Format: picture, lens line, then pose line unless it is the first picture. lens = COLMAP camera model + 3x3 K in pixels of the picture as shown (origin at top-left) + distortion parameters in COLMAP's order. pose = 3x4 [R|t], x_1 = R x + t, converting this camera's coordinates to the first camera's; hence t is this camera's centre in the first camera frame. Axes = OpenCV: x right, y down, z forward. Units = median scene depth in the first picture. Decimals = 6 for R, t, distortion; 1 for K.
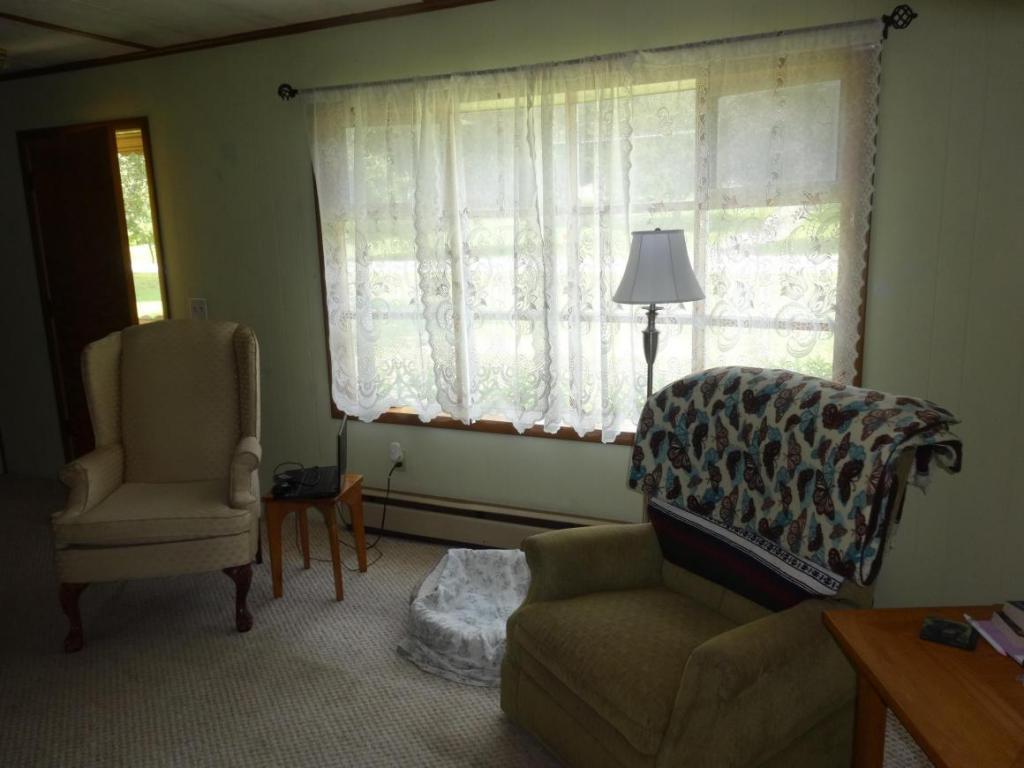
lens RADIAL K [[753.6, 0, 510.7], [0, 753.6, 384.7], [0, 0, 1]] dist [-0.001204, 0.004644]
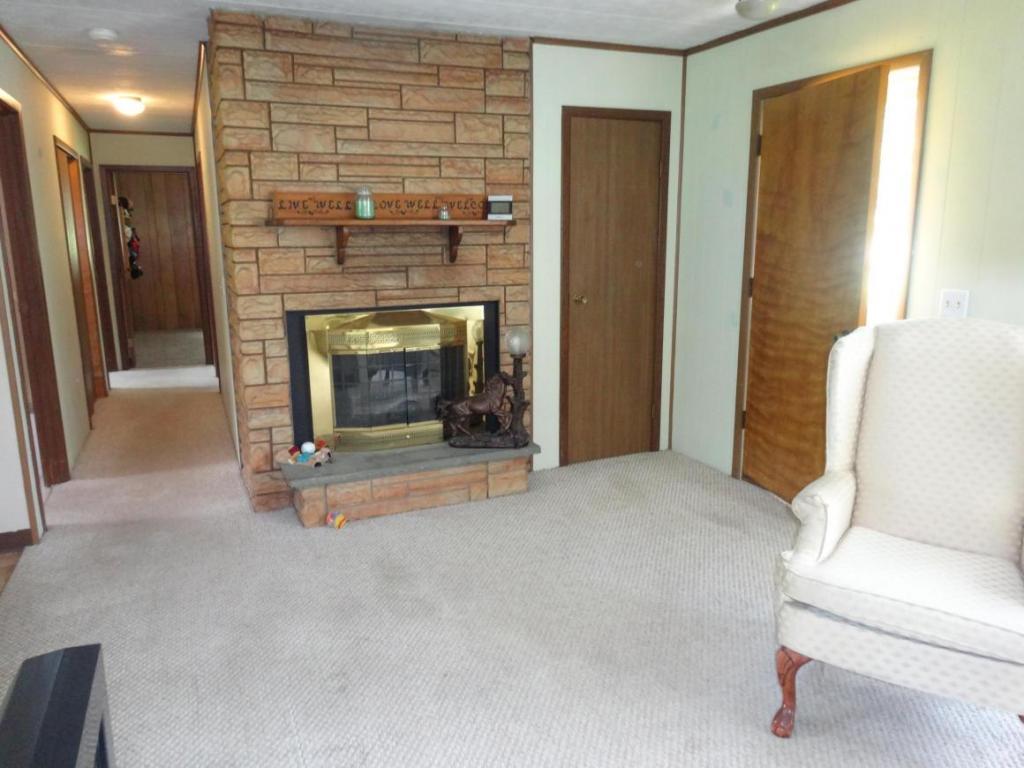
lens RADIAL K [[753.6, 0, 513.7], [0, 753.6, 384.2], [0, 0, 1]] dist [-0.001204, 0.004644]
pose [[0.729062, 0.169512, -0.663125, -0.325528], [-0.154510, 0.984598, 0.081816, -0.023314], [0.666780, 0.042811, 0.744024, 0.225001]]
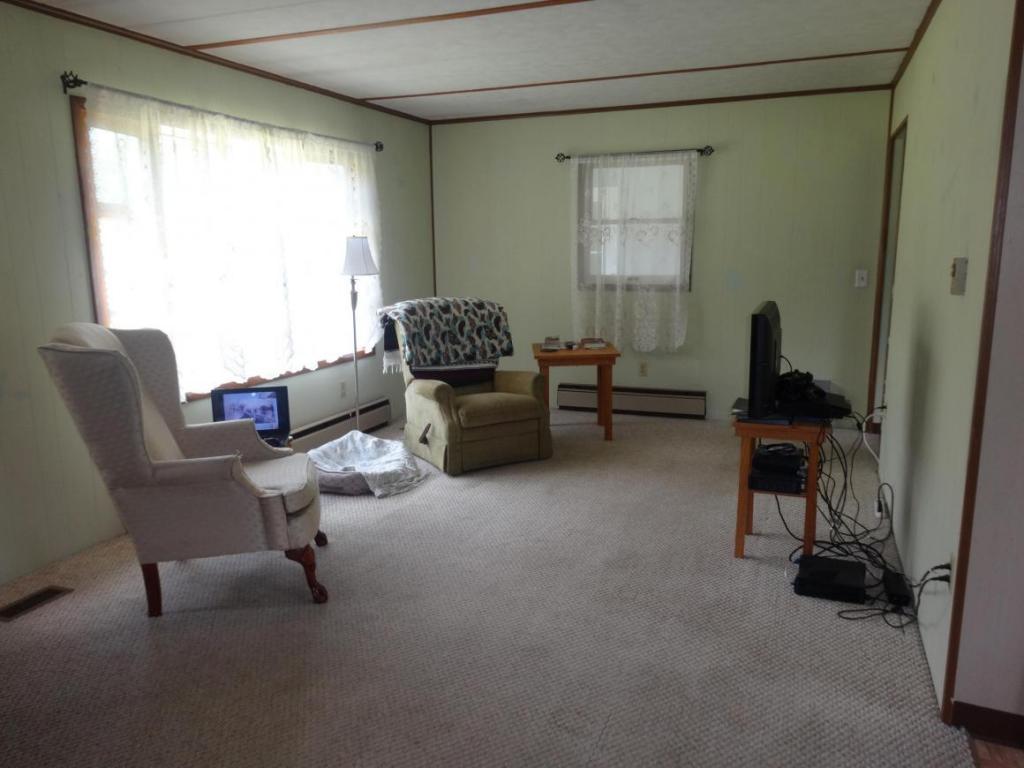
lens RADIAL K [[753.6, 0, 512.4], [0, 753.6, 382.0], [0, 0, 1]] dist [-0.001204, 0.004644]
pose [[-0.035018, -0.155812, 0.987166, -1.706214], [0.206422, 0.965344, 0.159690, -0.075304], [-0.977836, 0.209365, -0.001641, 0.701225]]
